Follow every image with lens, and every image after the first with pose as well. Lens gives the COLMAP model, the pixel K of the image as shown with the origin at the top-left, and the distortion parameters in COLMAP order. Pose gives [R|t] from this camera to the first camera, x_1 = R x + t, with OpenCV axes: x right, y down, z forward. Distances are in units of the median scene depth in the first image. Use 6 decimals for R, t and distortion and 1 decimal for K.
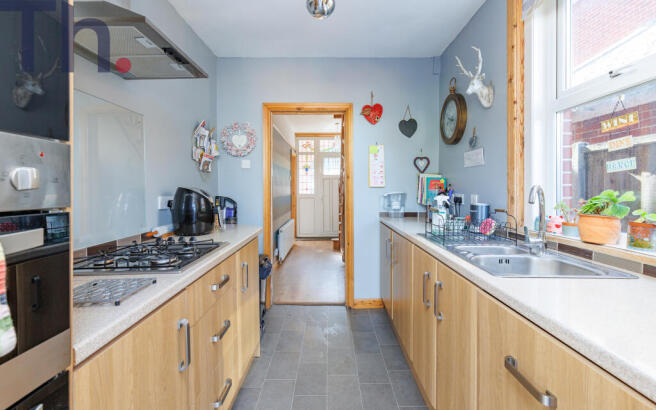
lens RADIAL K [[297.7, 0, 328.3], [0, 297.7, 186.4], [0, 0, 1]] dist [0.002241, 0.000228]
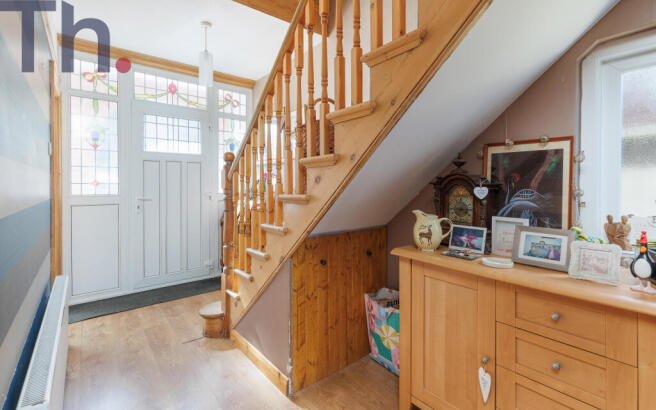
lens RADIAL K [[297.7, 0, 328.3], [0, 297.7, 186.4], [0, 0, 1]] dist [0.002241, 0.000228]
pose [[0.769934, 0.001676, 0.638121, -0.087928], [-0.004940, 0.999982, 0.003334, 0.010813], [-0.638104, -0.005719, 0.769929, 0.482105]]
